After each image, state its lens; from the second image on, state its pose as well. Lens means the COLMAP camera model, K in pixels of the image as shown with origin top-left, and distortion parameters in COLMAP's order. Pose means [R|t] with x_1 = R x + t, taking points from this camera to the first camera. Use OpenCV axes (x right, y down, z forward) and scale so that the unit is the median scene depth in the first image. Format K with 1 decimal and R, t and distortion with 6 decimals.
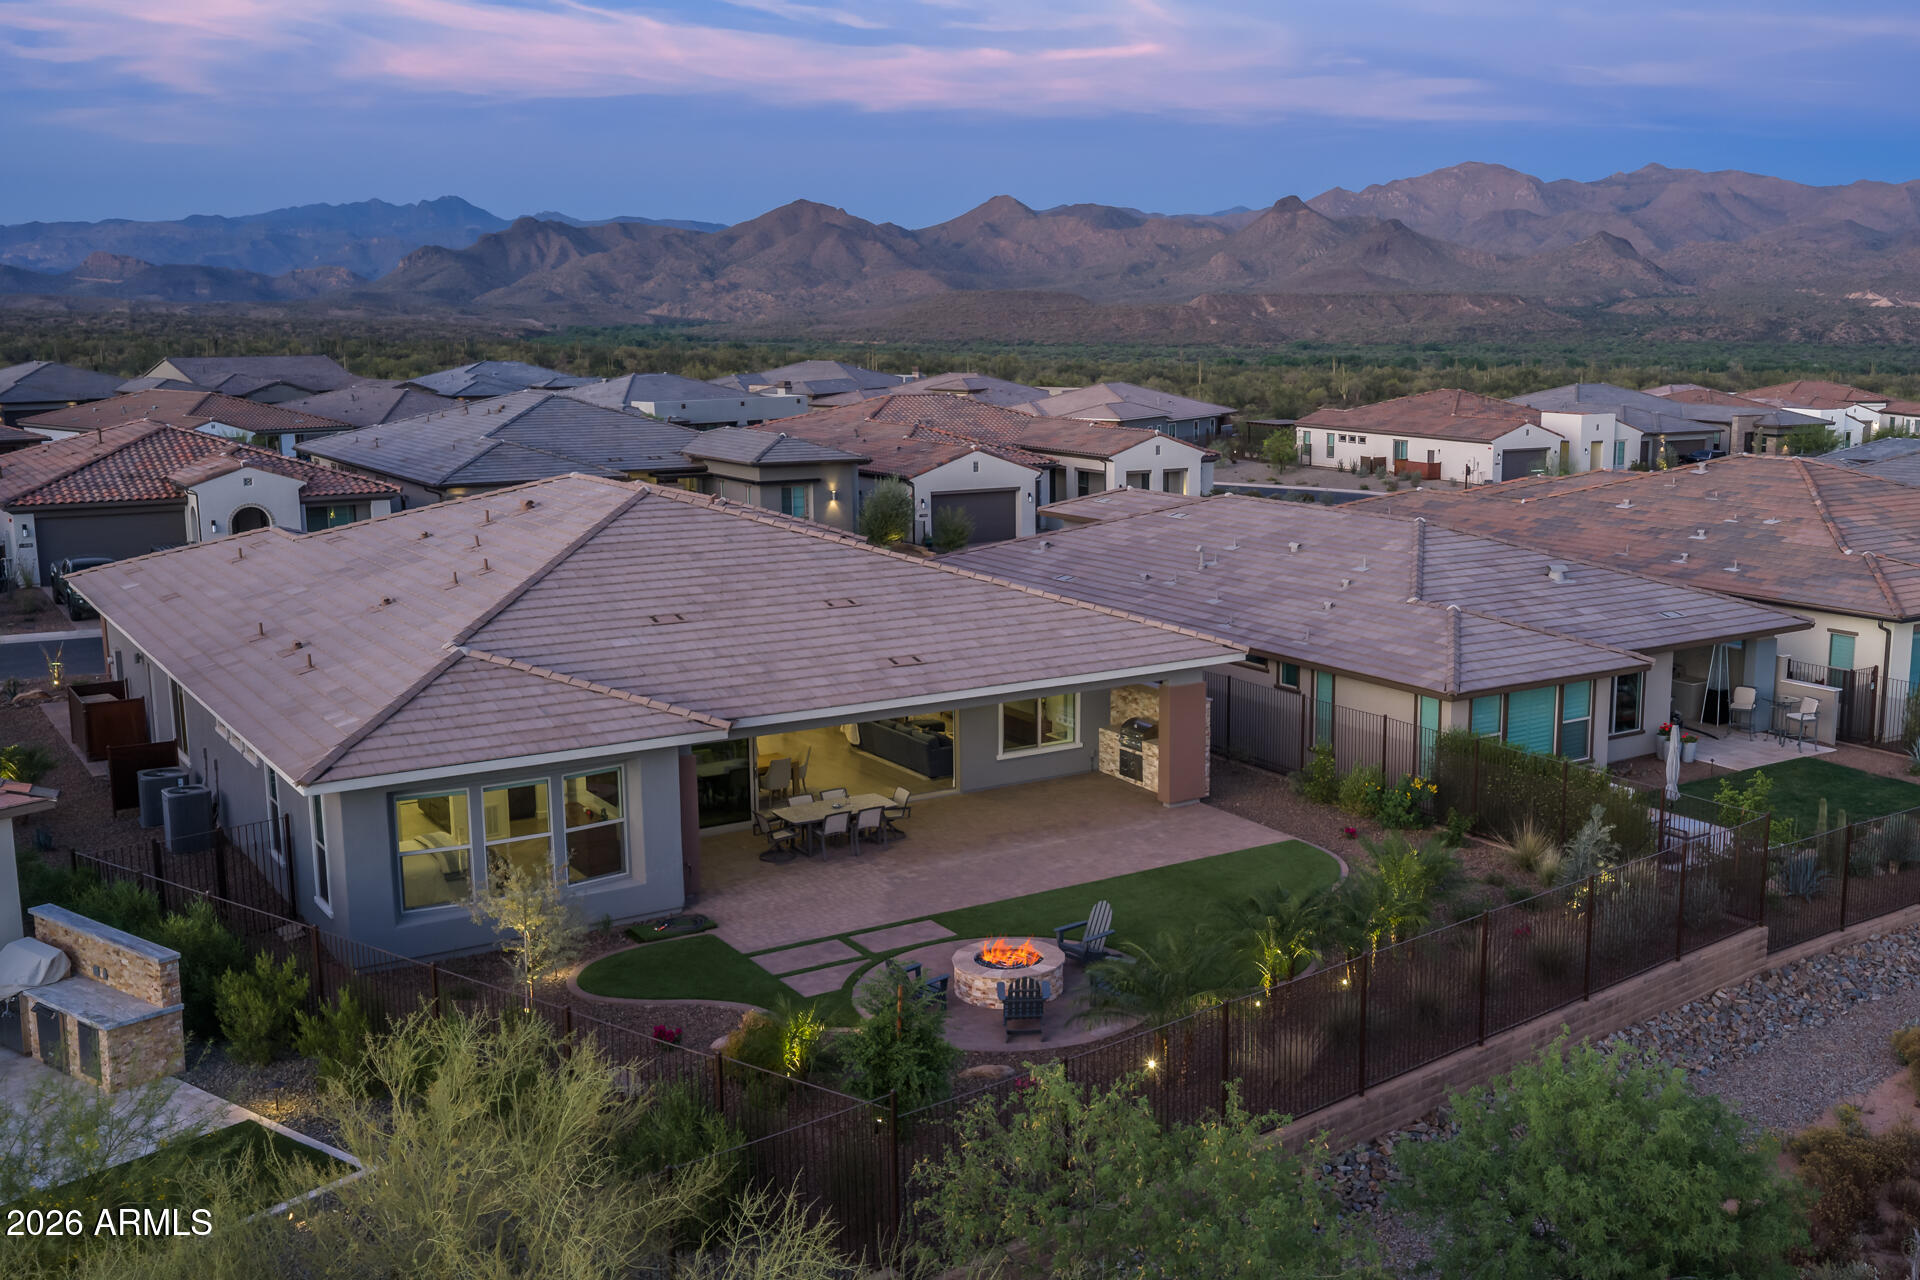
lens RADIAL K [[1875.5, 0, 1135.7], [0, 1875.5, 641.9], [0, 0, 1]] dist [0.015198, -0.042761]
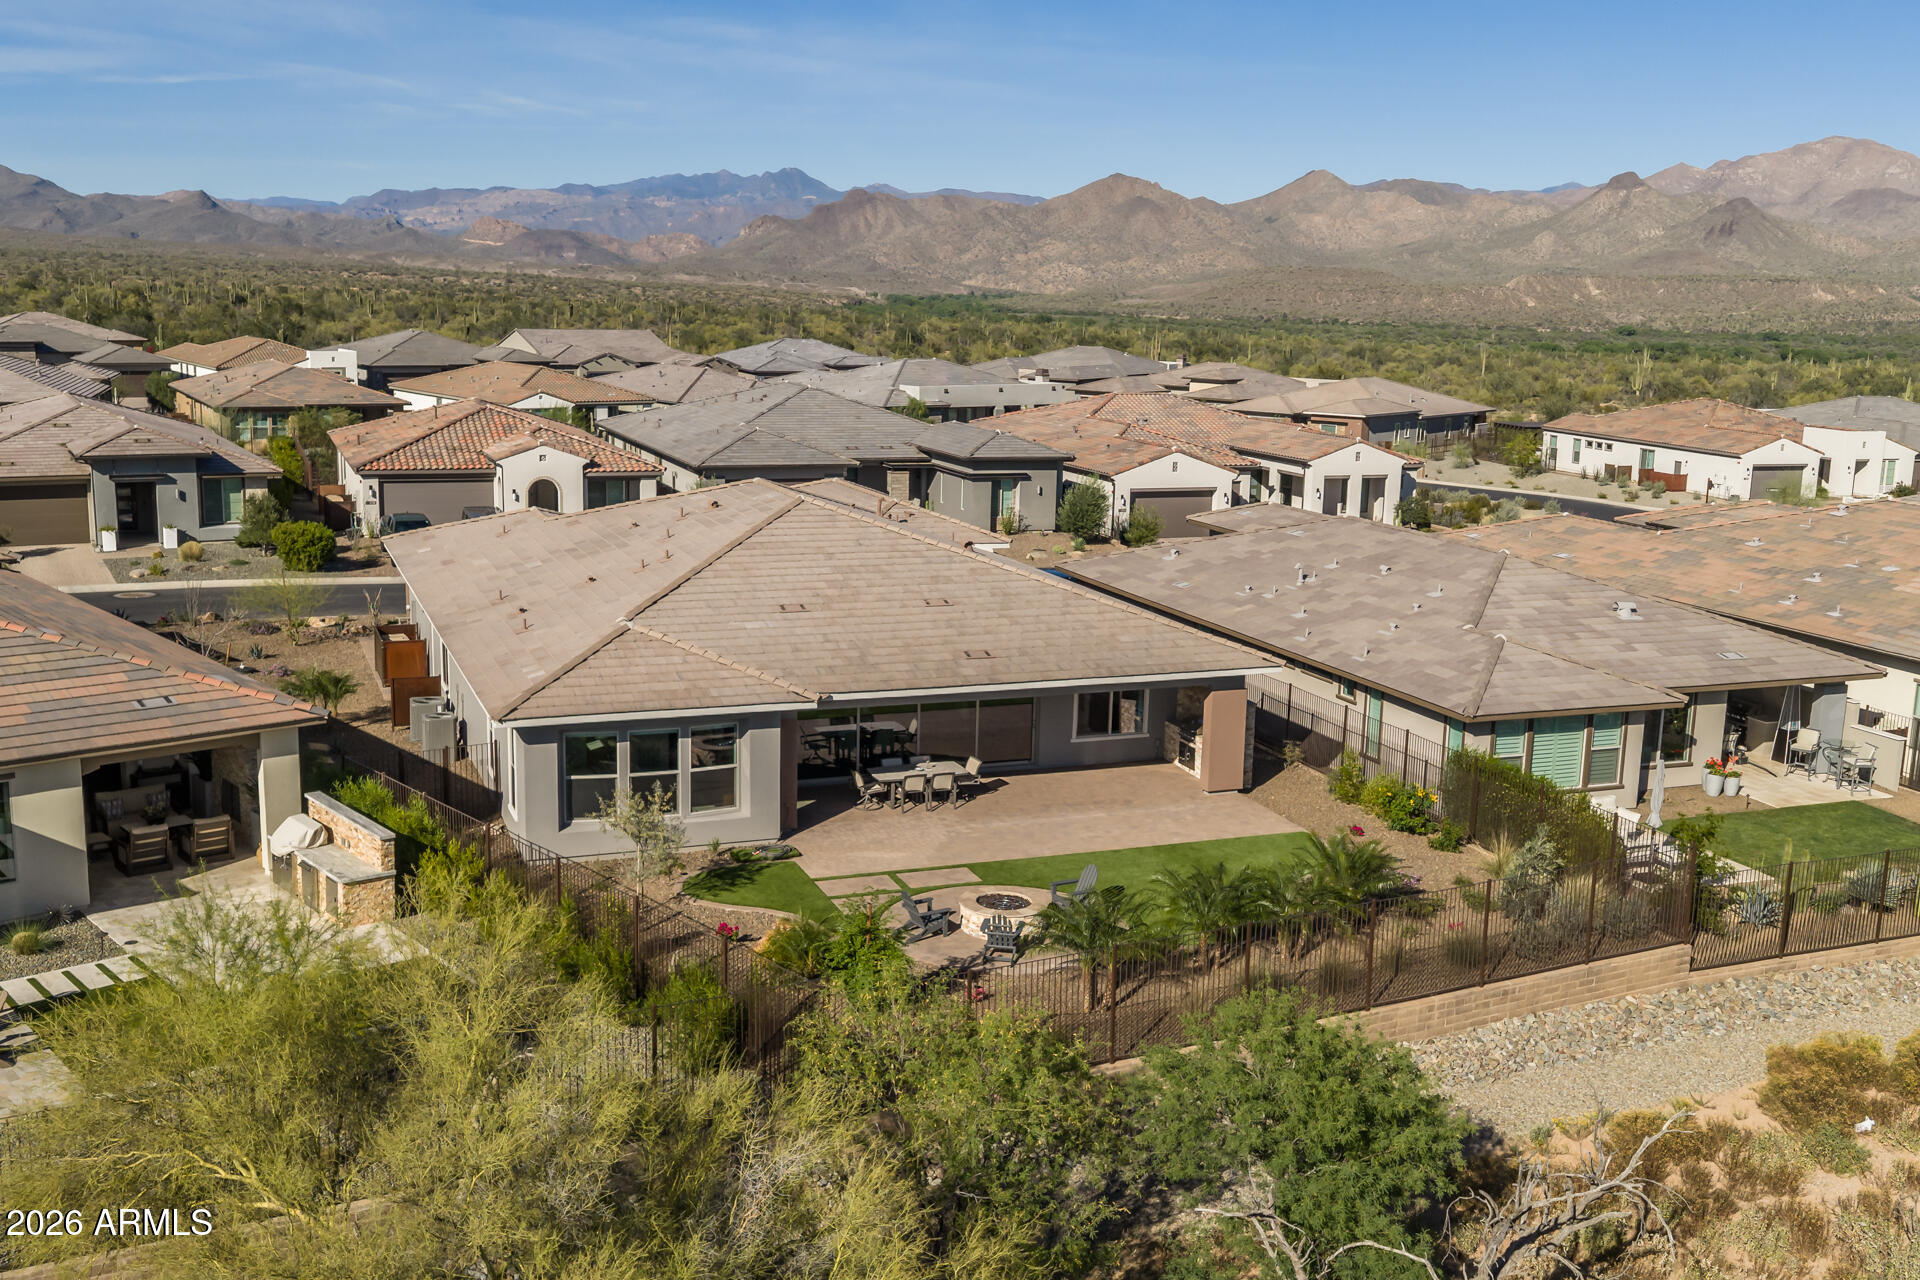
lens RADIAL K [[1873.5, 0, 960.0], [0, 1873.5, 640.0], [0, 0, 1]] dist [0.021759, -0.039795]
pose [[0.967577, 0.066301, -0.243717, 0.117926], [-0.063086, 0.997787, 0.020983, -0.017520], [0.244569, -0.004928, 0.969619, -0.129162]]
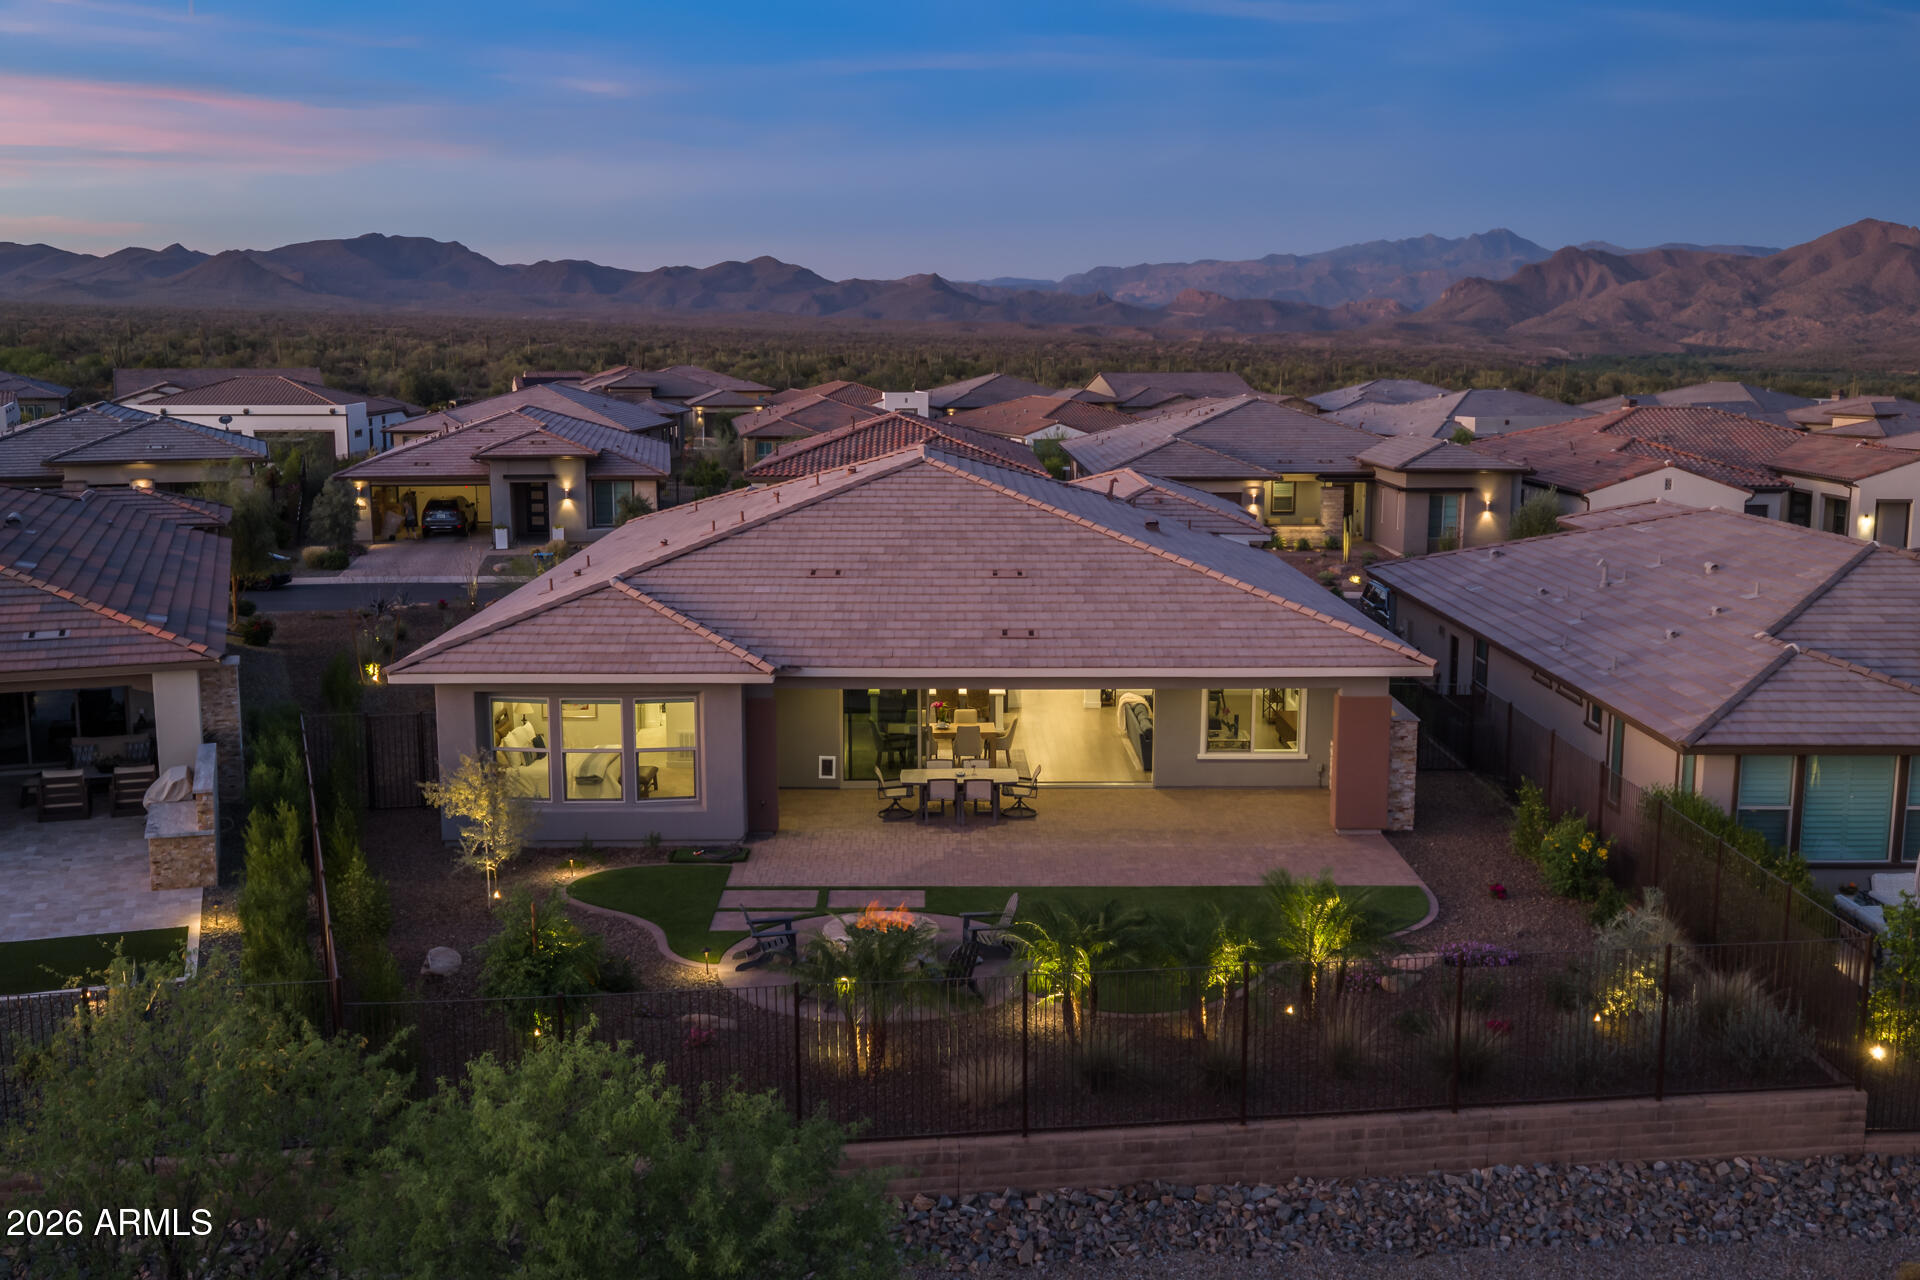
lens RADIAL K [[1881.3, 0, 979.3], [0, 1881.3, 614.5], [0, 0, 1]] dist [0.013657, -0.003584]
pose [[0.818020, 0.080952, -0.569465, 0.306099], [-0.098240, 0.995163, 0.000347, 0.001612], [0.566739, 0.055660, 0.822015, 0.136245]]
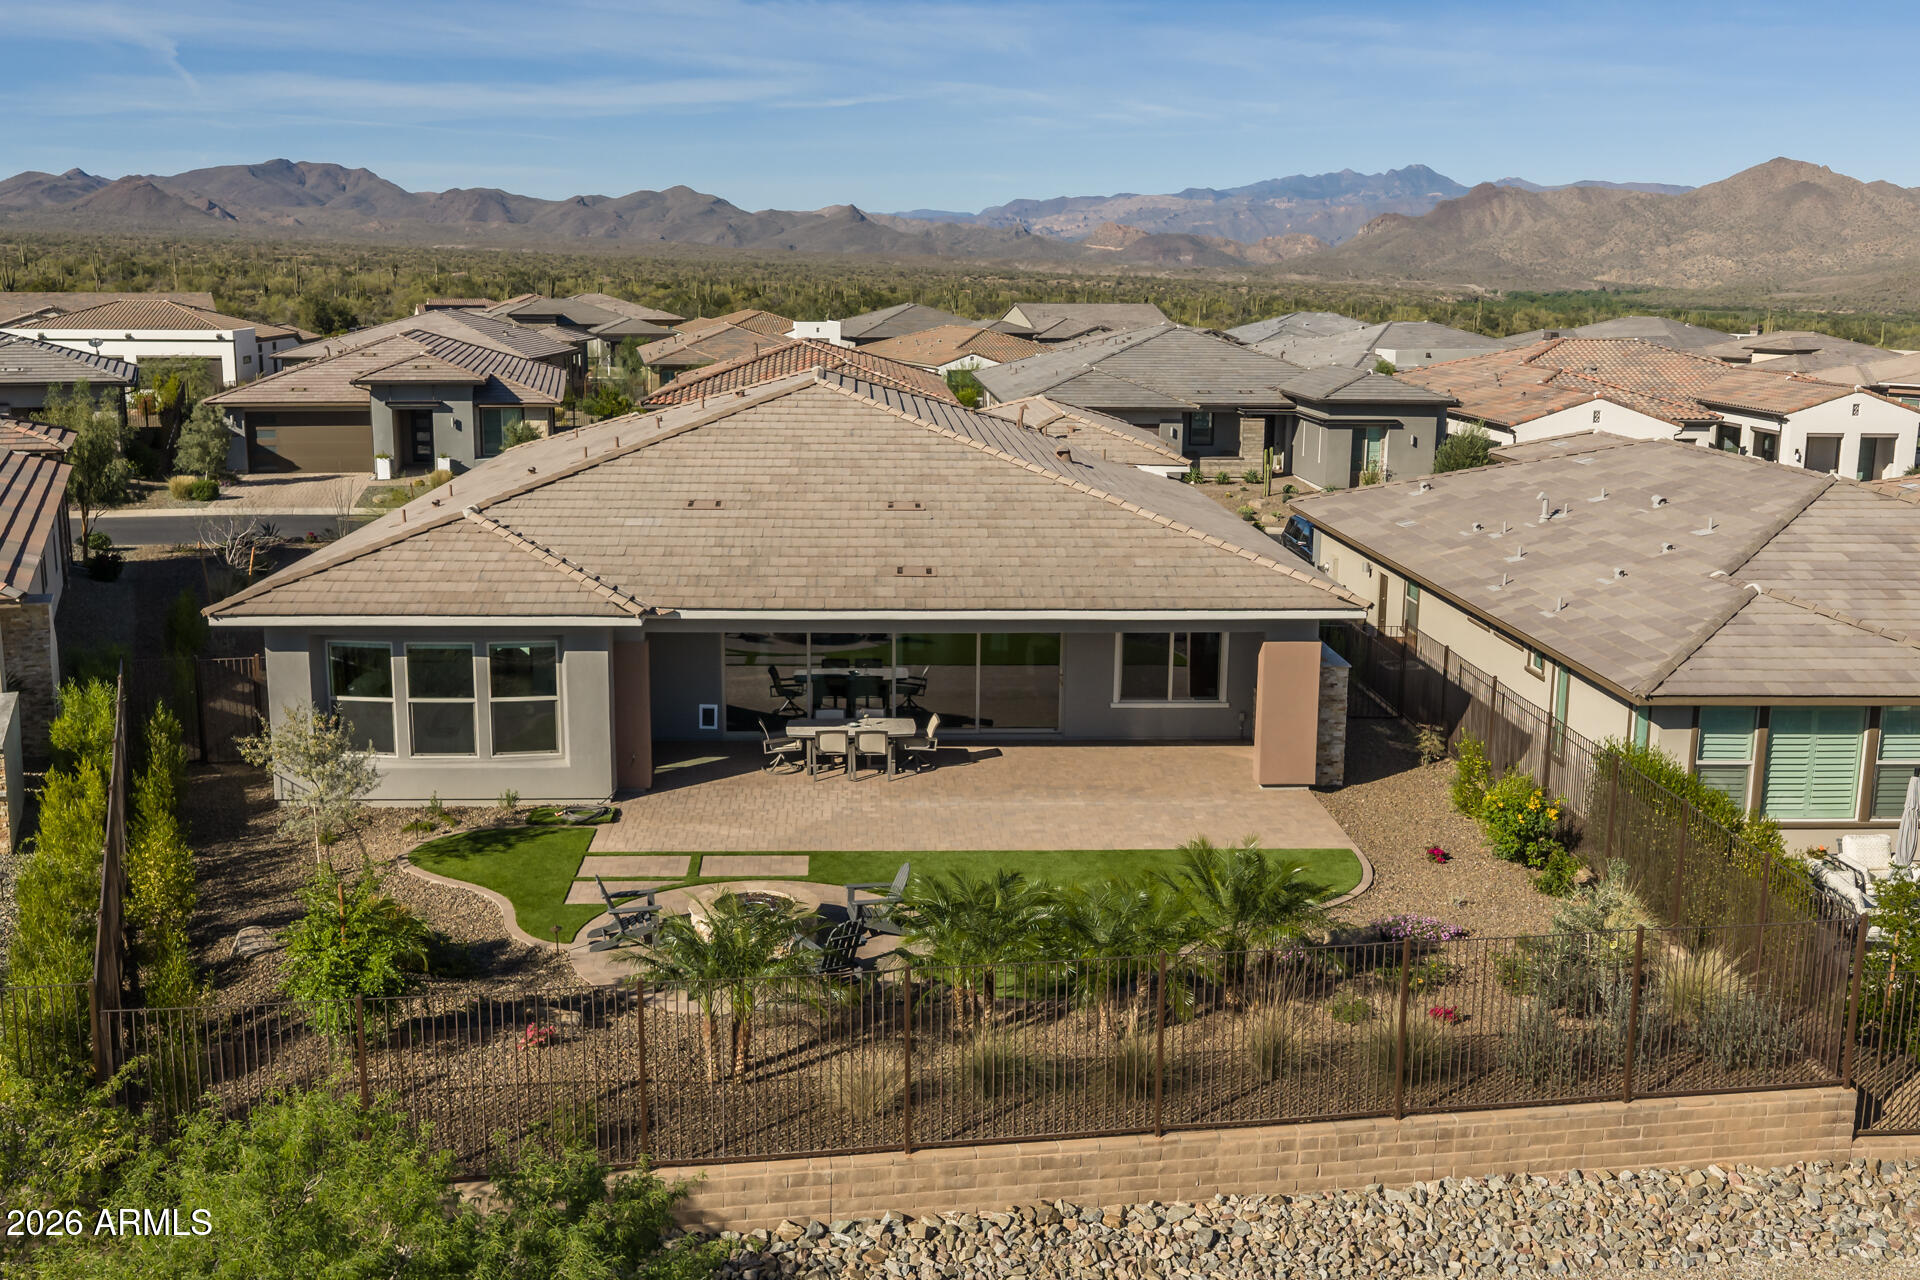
lens RADIAL K [[1873.5, 0, 960.0], [0, 1873.5, 640.0], [0, 0, 1]] dist [0.021759, -0.039795]
pose [[0.836527, 0.108894, -0.536996, 0.274627], [-0.100494, 0.993919, 0.045001, 0.000471], [0.538631, 0.016320, 0.842384, 0.197178]]
